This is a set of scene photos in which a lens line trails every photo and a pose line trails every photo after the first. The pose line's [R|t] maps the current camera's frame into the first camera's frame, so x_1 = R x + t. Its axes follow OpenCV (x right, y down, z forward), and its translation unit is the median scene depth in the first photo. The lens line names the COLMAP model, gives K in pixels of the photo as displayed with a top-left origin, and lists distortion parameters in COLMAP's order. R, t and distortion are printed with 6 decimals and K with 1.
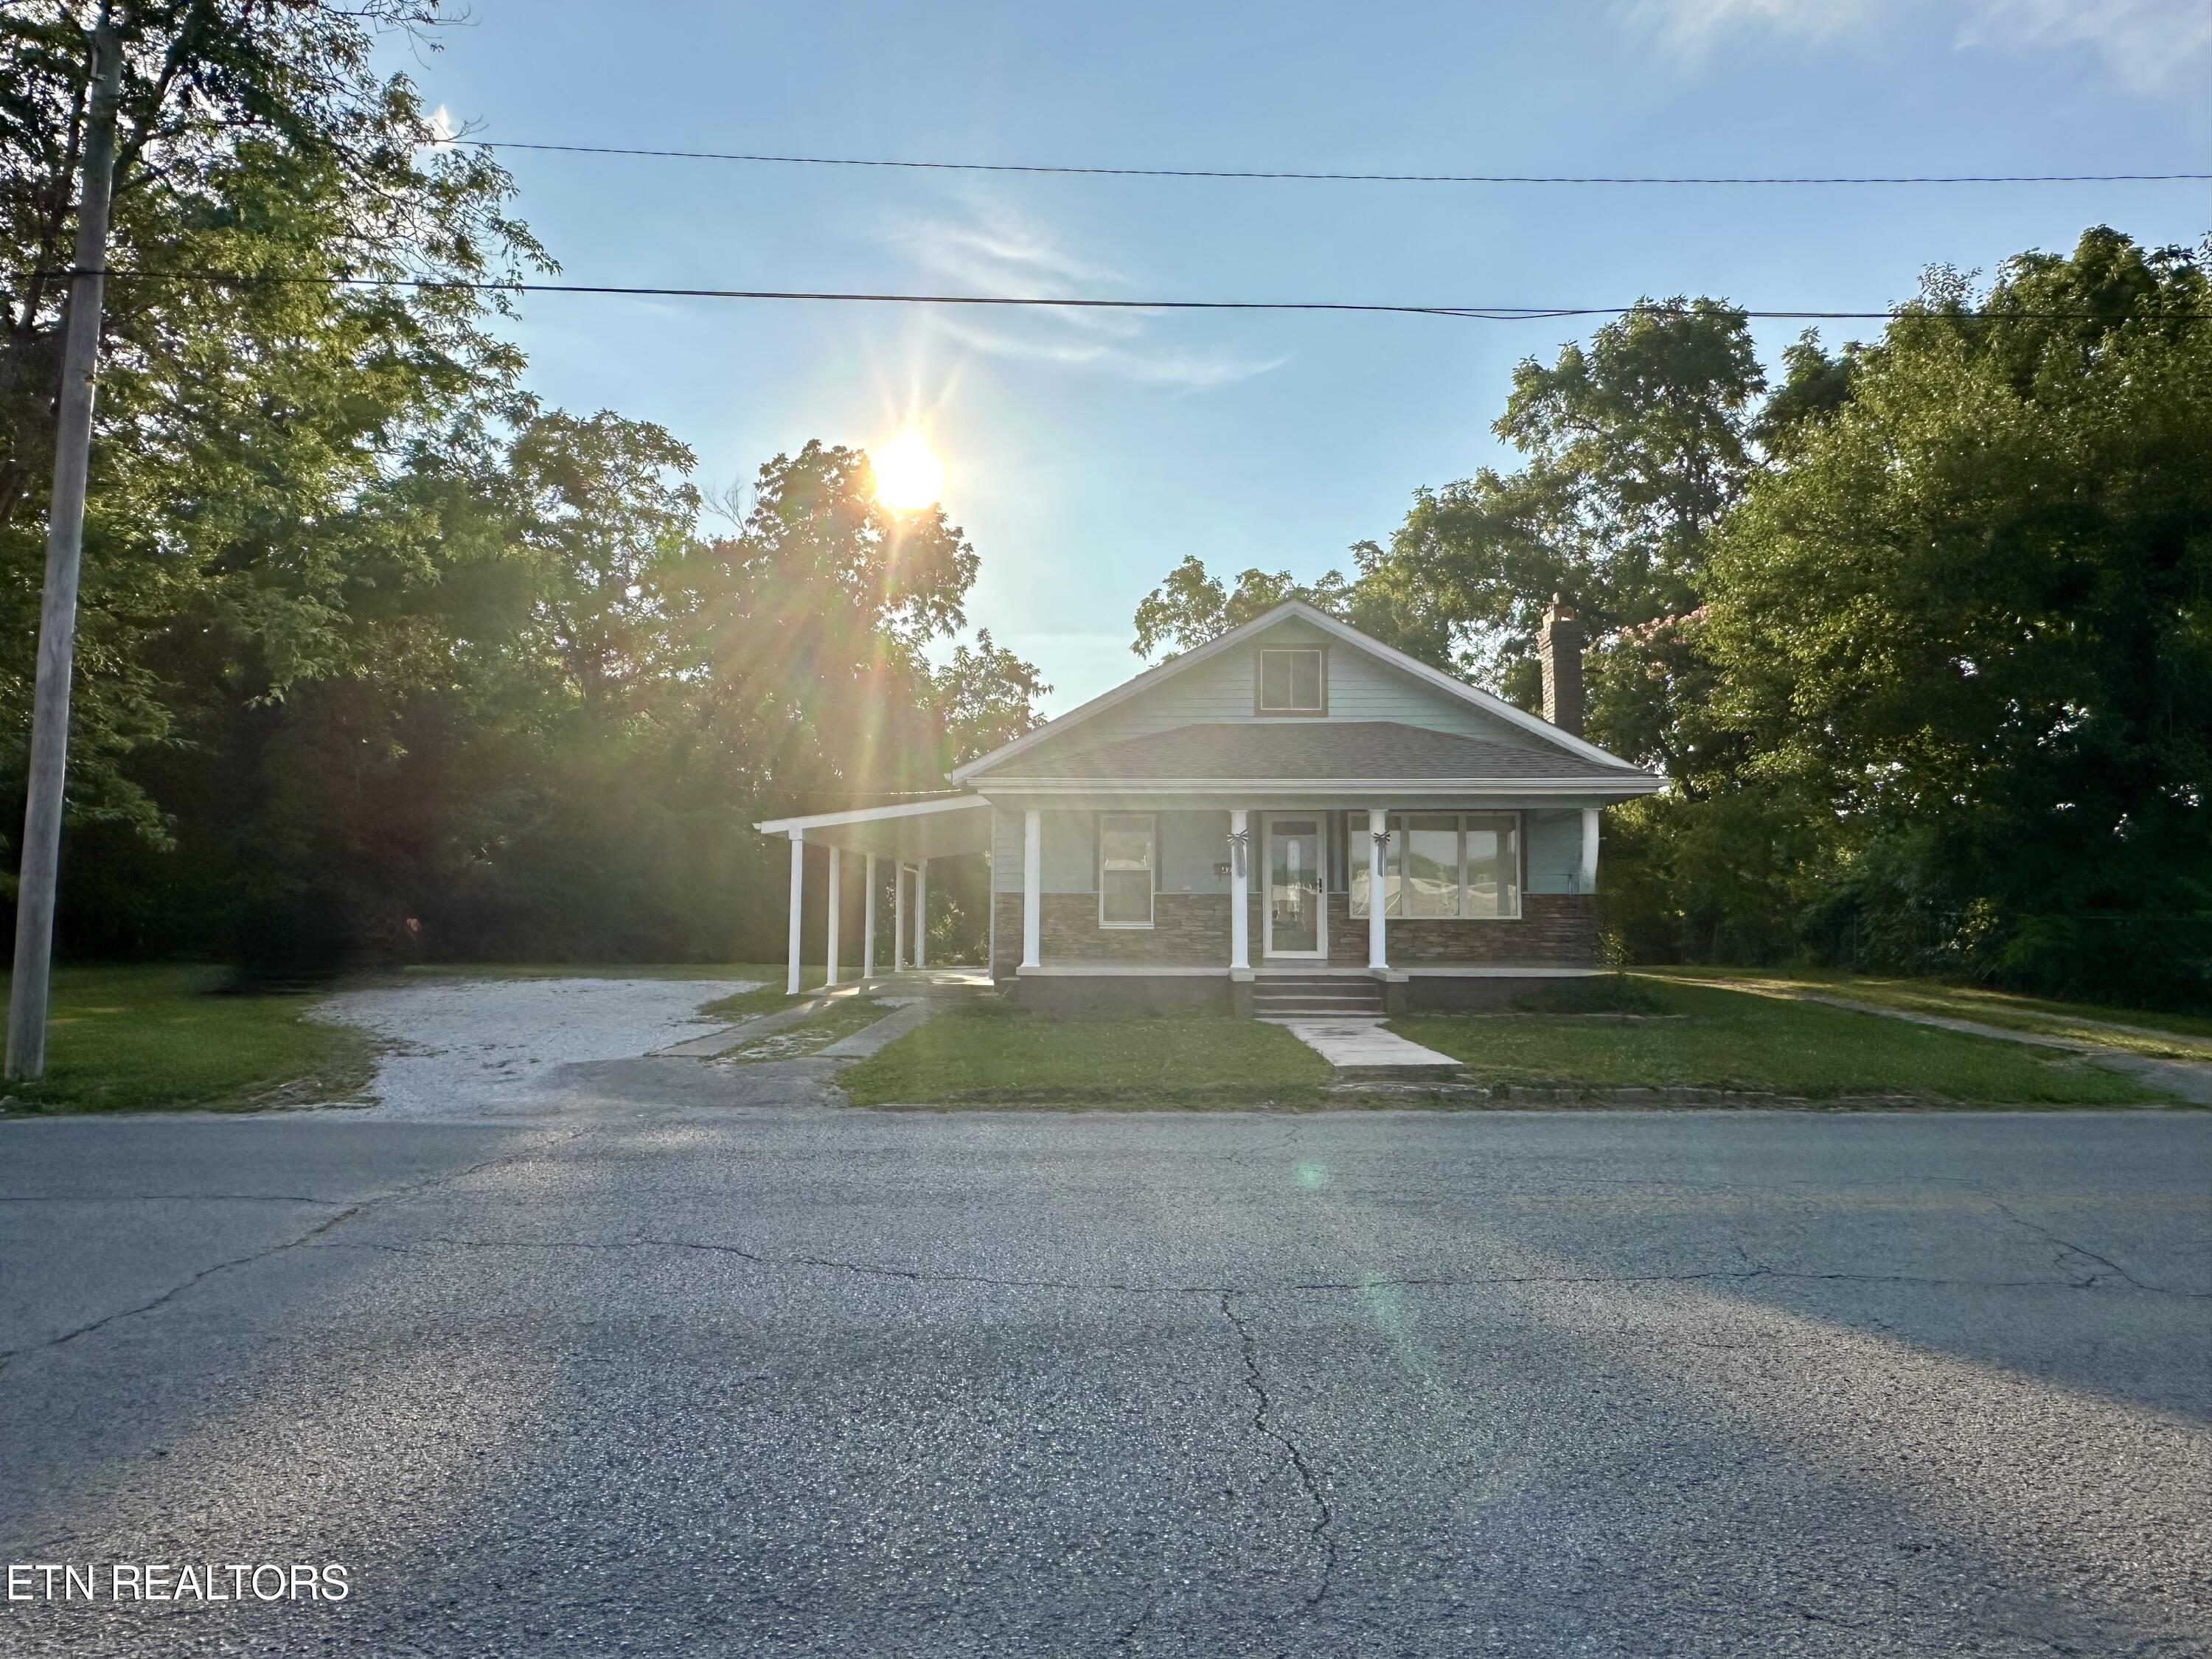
lens RADIAL K [[1420.4, 0, 1109.0], [0, 1420.4, 824.9], [0, 0, 1]] dist [-0.007866, 0.001916]
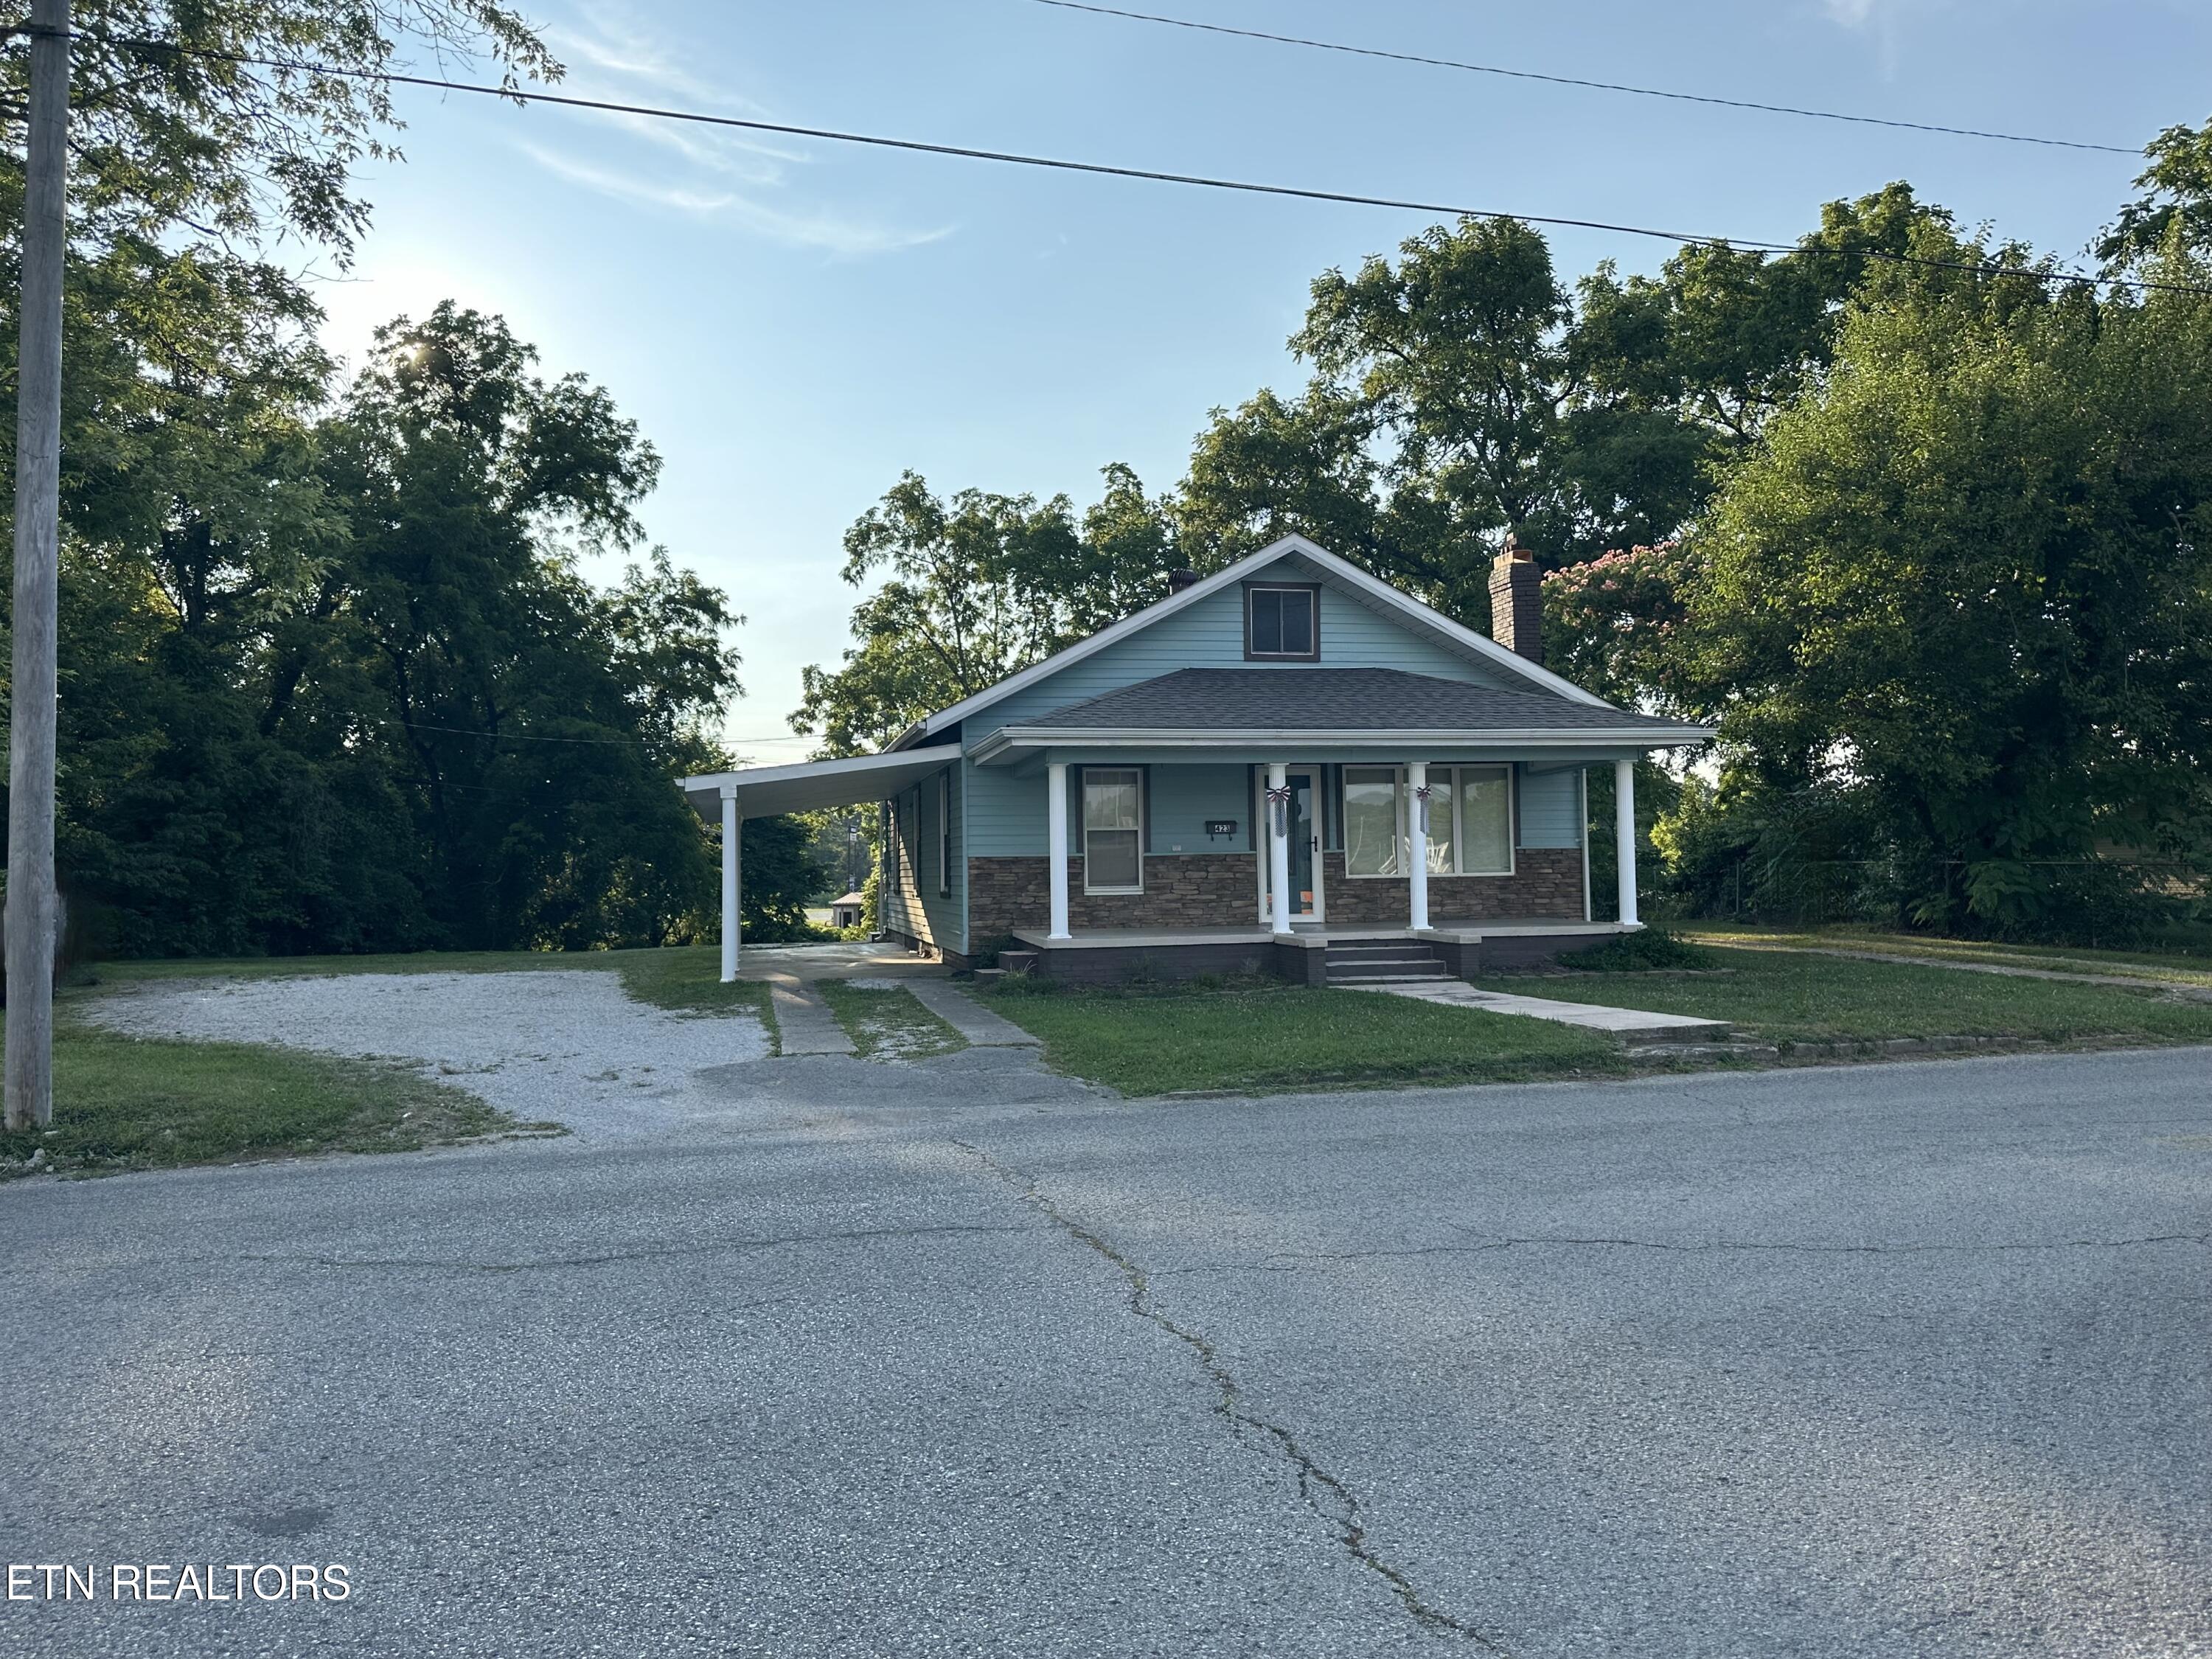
lens RADIAL K [[1598.4, 0, 1109.5], [0, 1598.4, 843.8], [0, 0, 1]] dist [0.055472, -0.030750]
pose [[0.967171, -0.013720, 0.253754, -0.116136], [0.003233, 0.999125, 0.041700, -0.000657], [-0.254105, -0.039511, 0.966369, 0.009813]]
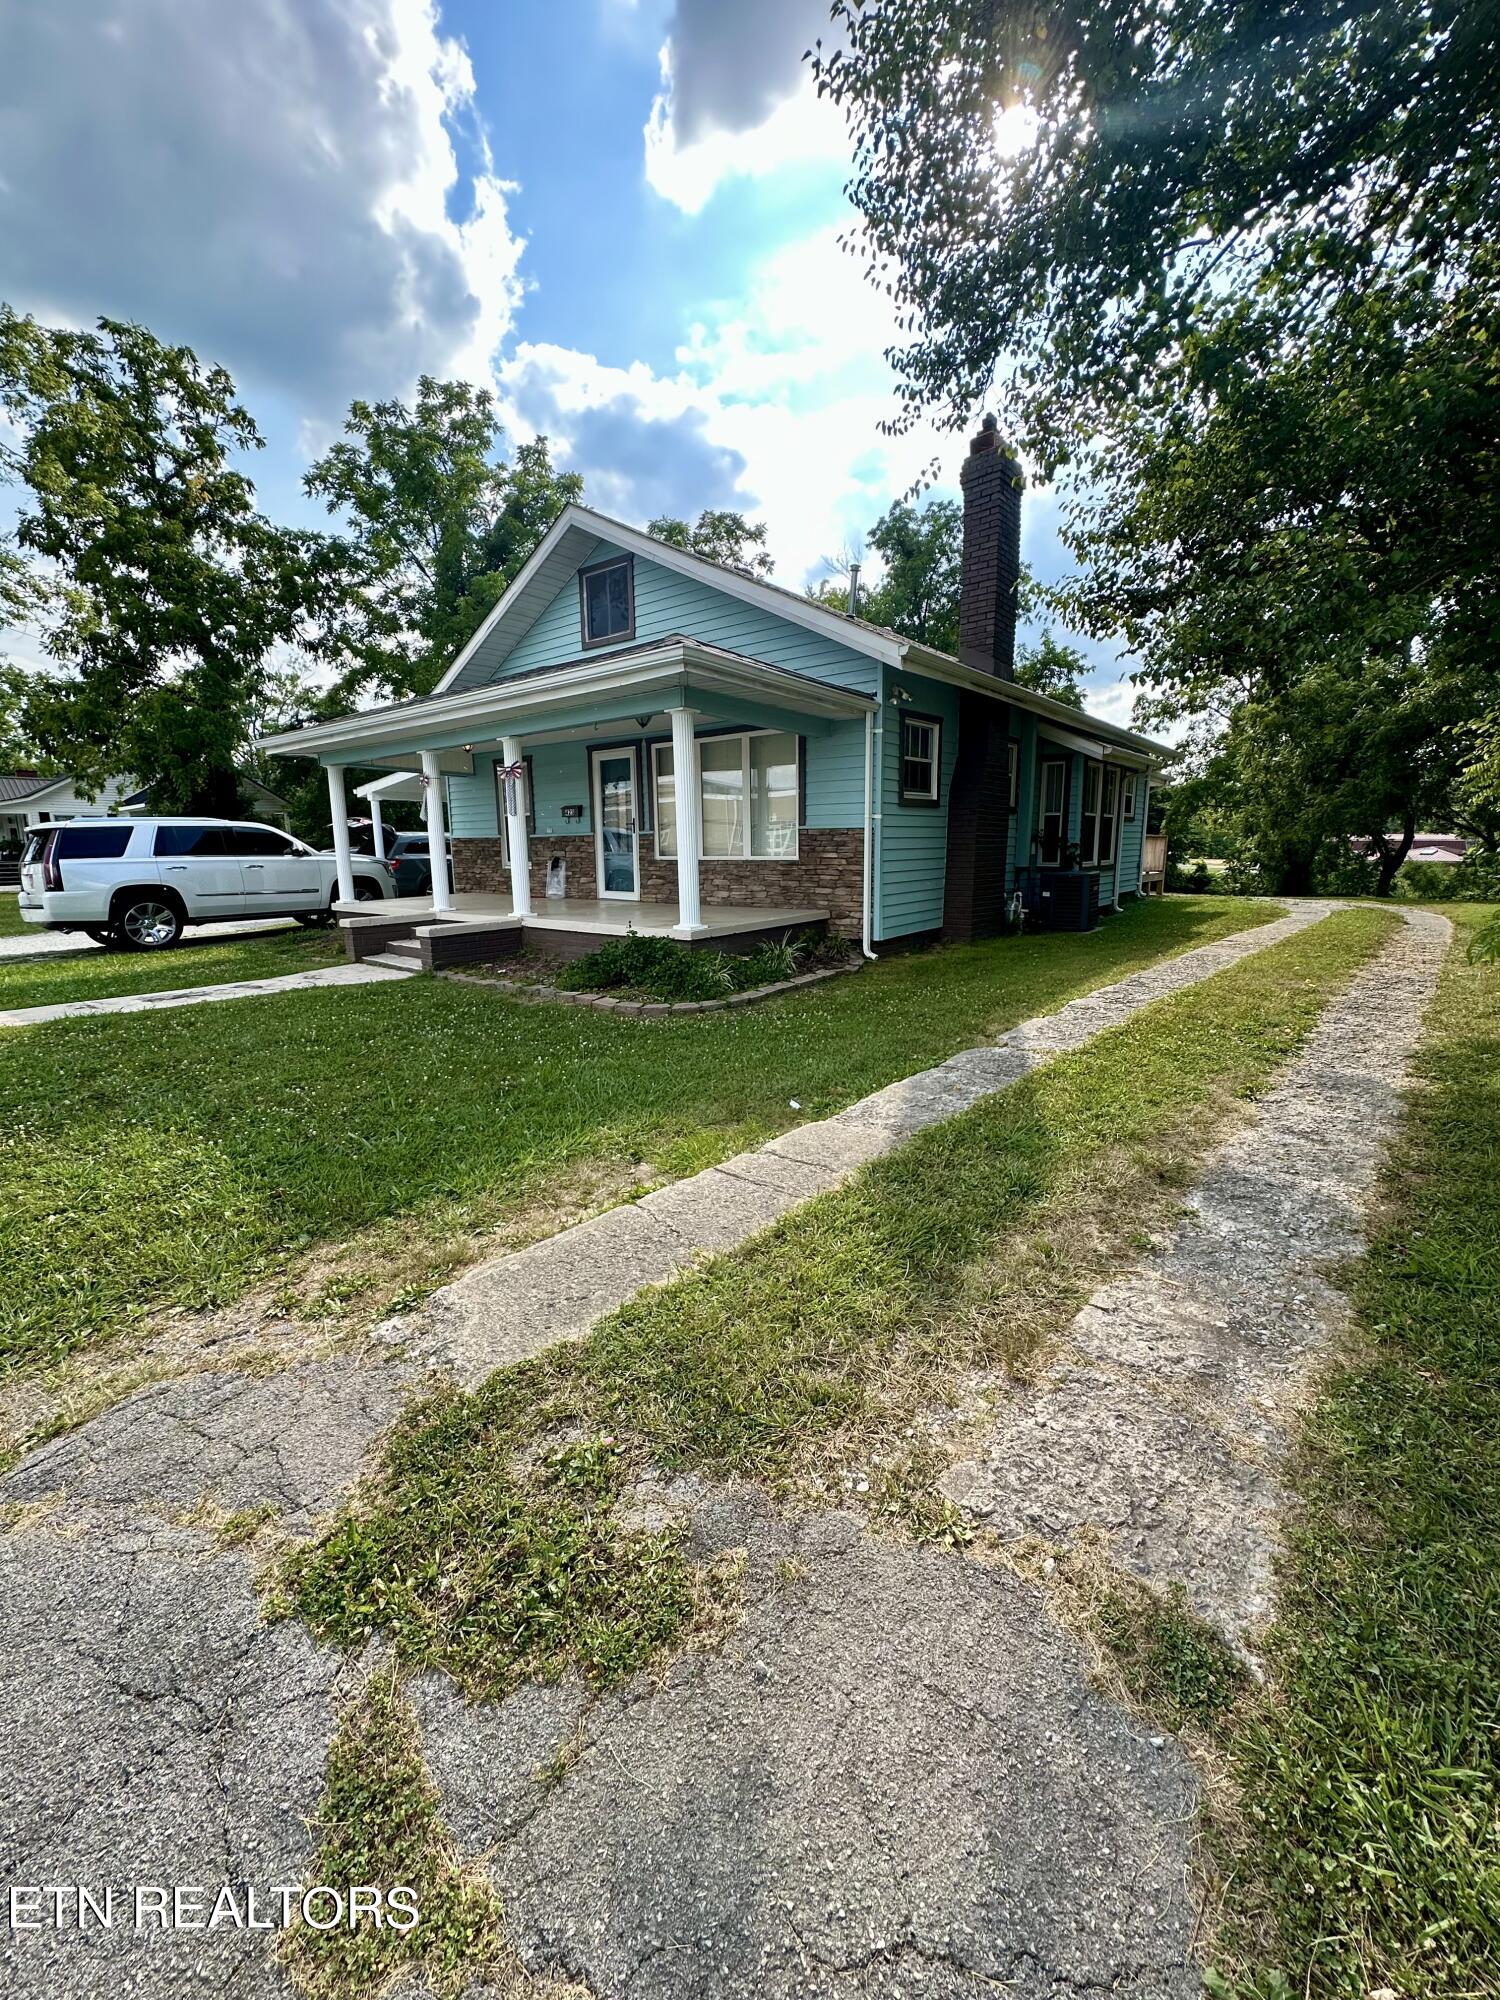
lens RADIAL K [[797.2, 0, 747.5], [0, 797.2, 1003.3], [0, 0, 1]] dist [-0.003470, 0.000760]
pose [[0.802731, 0.106095, -0.586827, 0.256612], [0.048893, 0.969025, 0.242076, 0.015092], [0.594333, -0.223014, 0.772679, 0.277844]]
